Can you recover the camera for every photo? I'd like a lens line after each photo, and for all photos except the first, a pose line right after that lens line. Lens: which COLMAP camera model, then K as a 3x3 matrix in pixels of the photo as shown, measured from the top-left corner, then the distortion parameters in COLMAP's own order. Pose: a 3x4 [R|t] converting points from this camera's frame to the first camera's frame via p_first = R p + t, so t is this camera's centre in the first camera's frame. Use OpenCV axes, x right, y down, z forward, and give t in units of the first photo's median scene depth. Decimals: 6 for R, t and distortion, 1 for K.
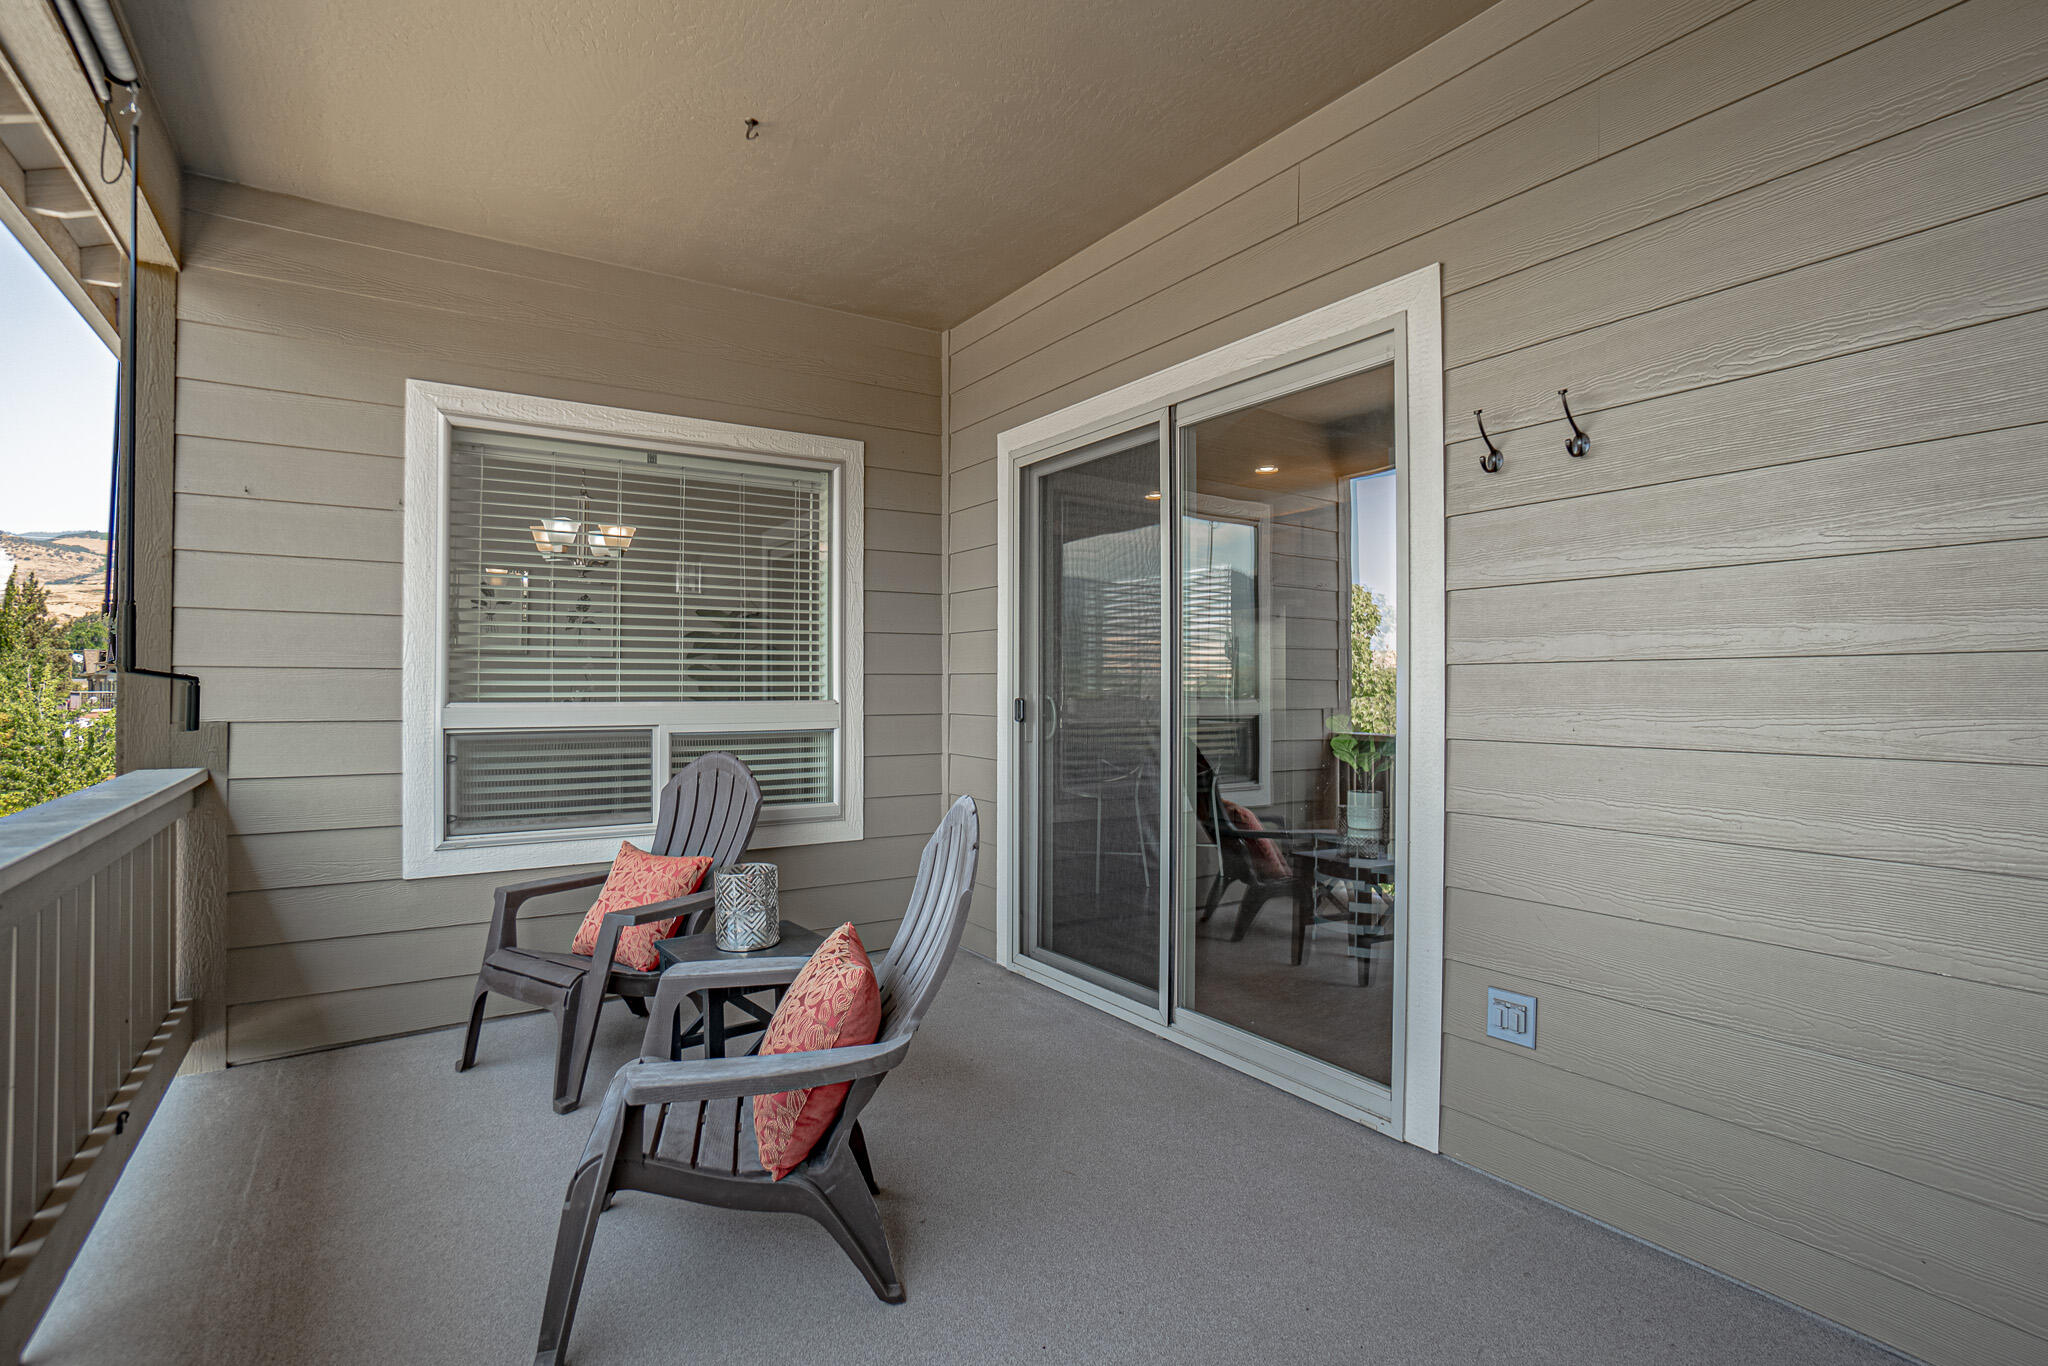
lens RADIAL K [[995.7, 0, 1017.5], [0, 995.7, 671.5], [0, 0, 1]] dist [-0.034511, 0.015133]
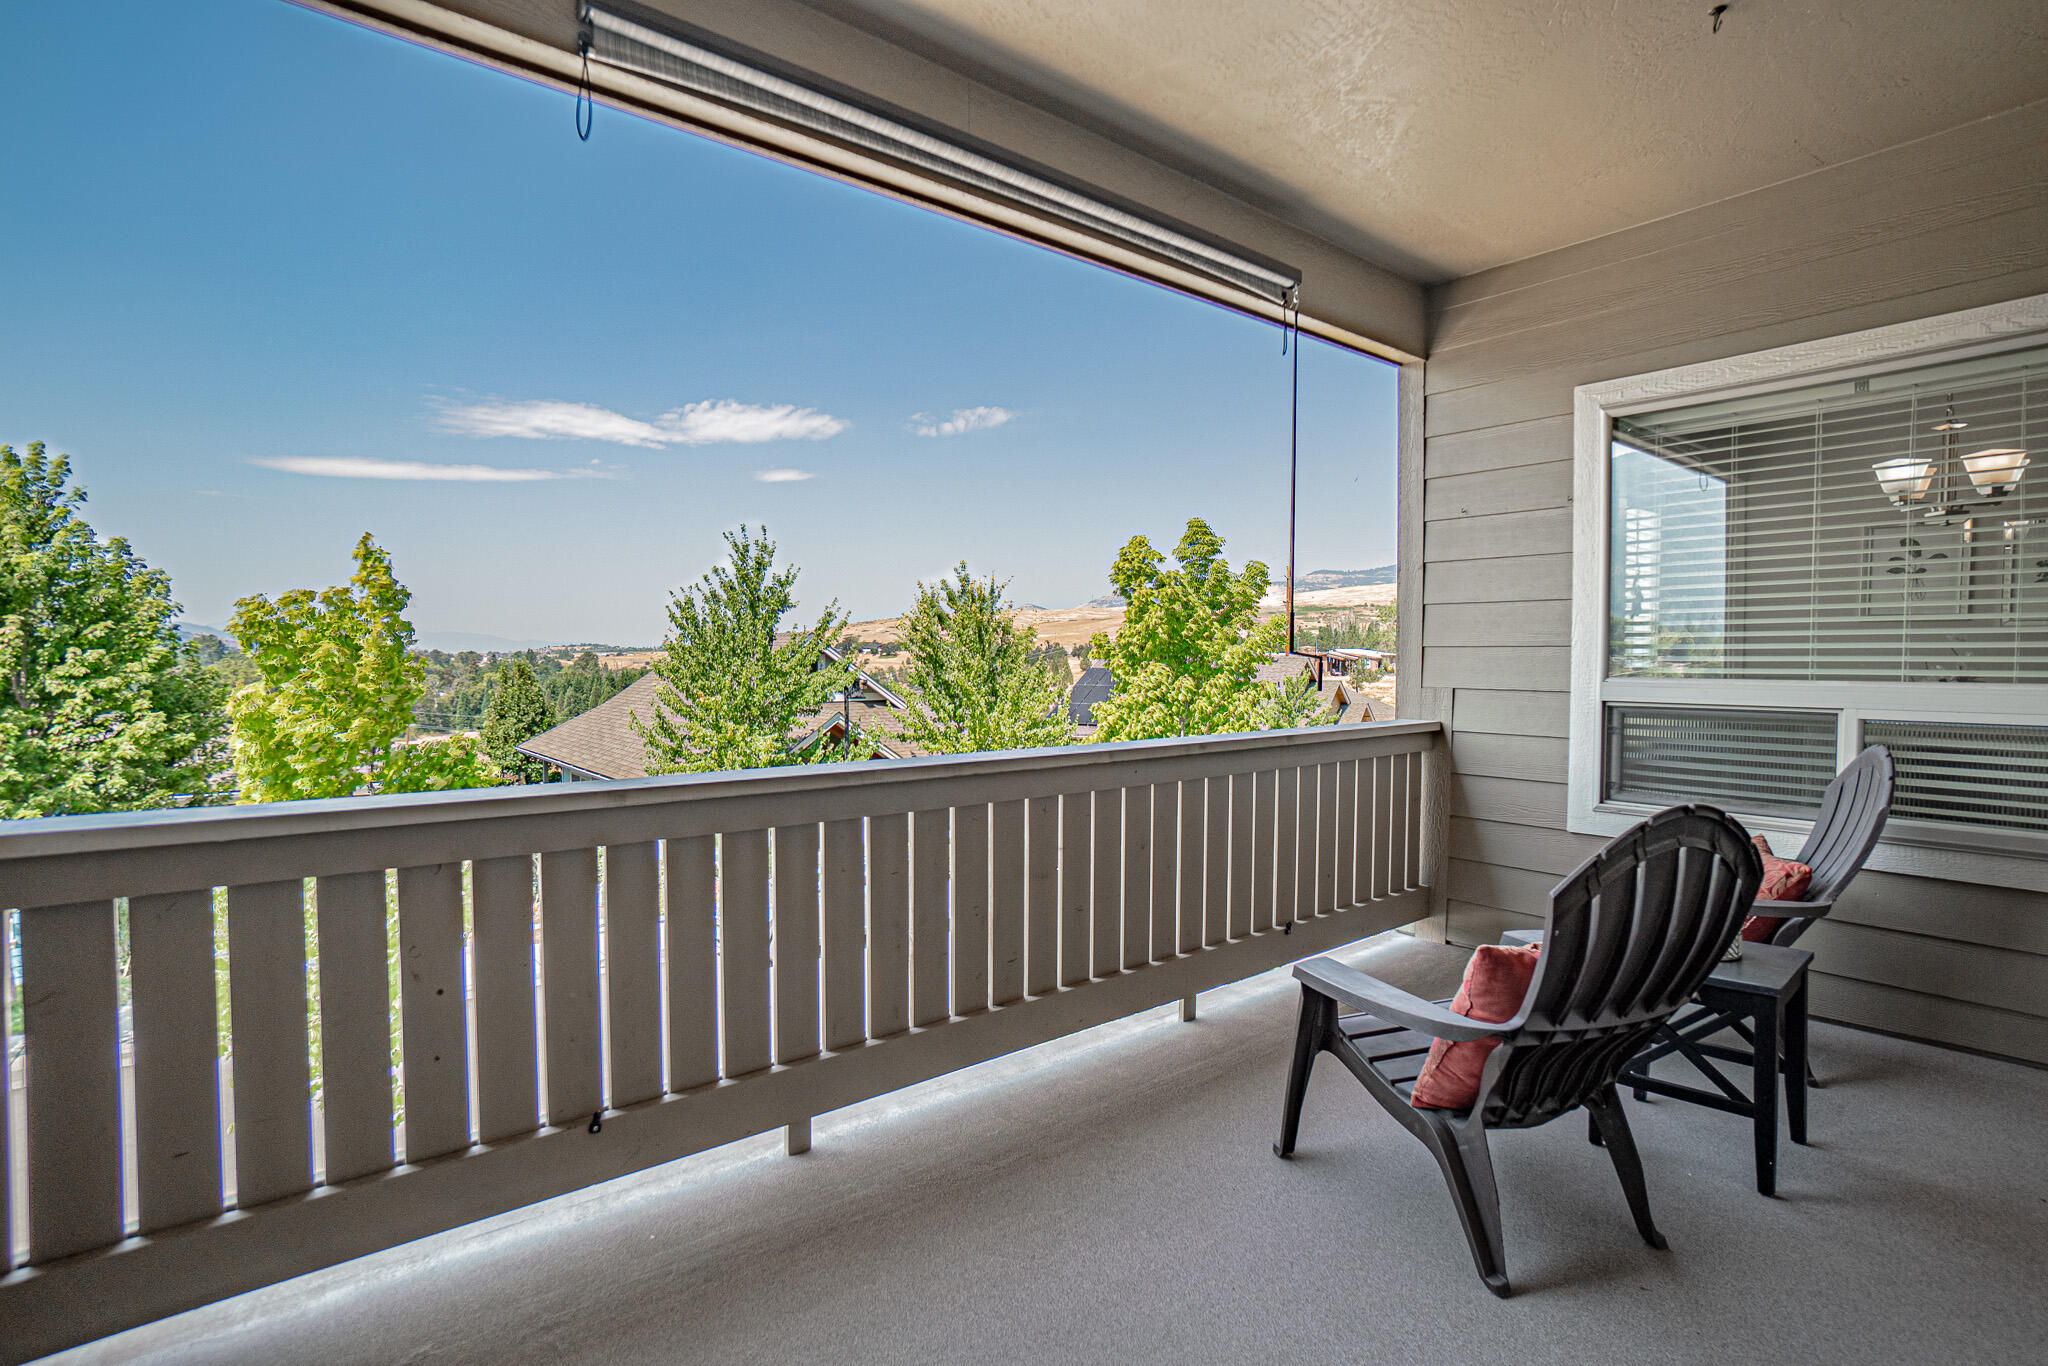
lens RADIAL K [[995.7, 0, 1016.4], [0, 995.7, 687.8], [0, 0, 1]] dist [-0.034511, 0.015133]
pose [[0.110096, 0.027297, -0.993546, 0.425638], [0.011546, 0.999520, 0.028741, 0.005054], [0.993854, -0.014636, 0.109728, 0.237687]]
